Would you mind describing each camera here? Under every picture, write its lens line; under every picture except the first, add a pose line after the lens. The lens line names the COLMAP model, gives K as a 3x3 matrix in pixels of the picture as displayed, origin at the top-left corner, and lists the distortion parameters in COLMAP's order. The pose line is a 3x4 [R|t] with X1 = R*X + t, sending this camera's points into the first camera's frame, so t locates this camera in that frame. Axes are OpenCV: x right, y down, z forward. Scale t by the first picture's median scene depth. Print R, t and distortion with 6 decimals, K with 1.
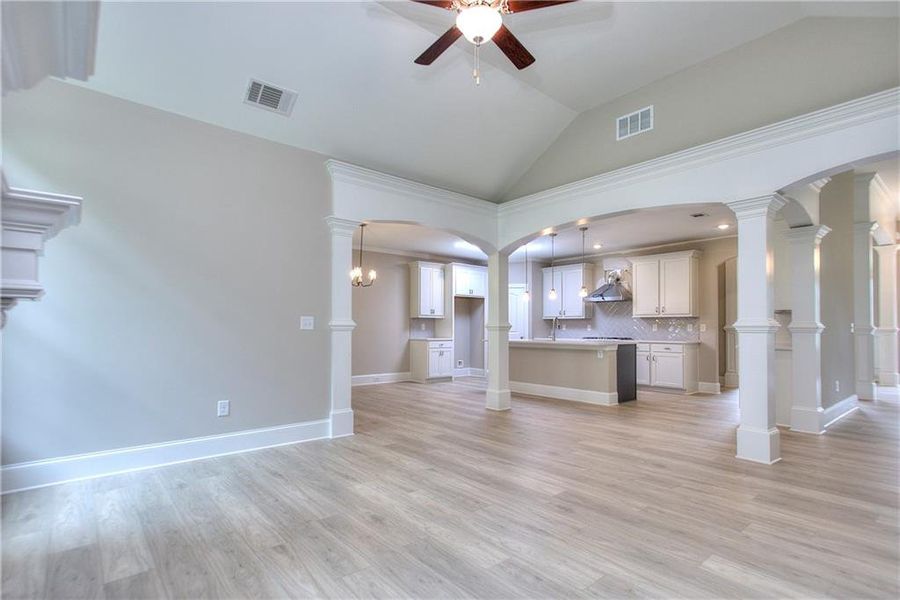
lens RADIAL K [[438.2, 0, 450.0], [0, 438.2, 300.0], [0, 0, 1]] dist [0.001139, 0.000244]
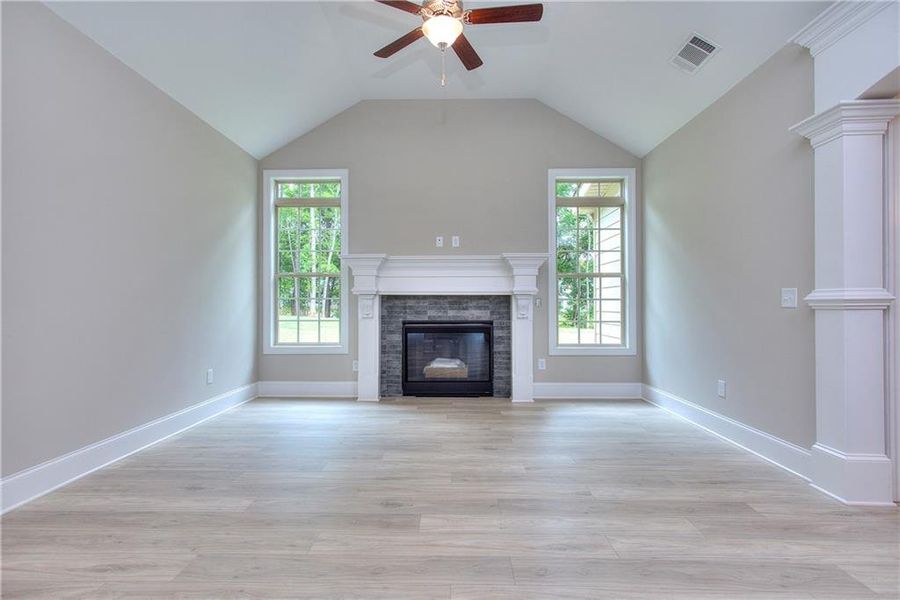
lens RADIAL K [[439.2, 0, 438.0], [0, 439.2, 297.8], [0, 0, 1]] dist [0.003982, 0.001092]
pose [[-0.671406, -0.013226, -0.740971, 0.751751], [0.047852, 0.996981, -0.061155, 0.096068], [0.739543, -0.076517, -0.668746, 1.471584]]
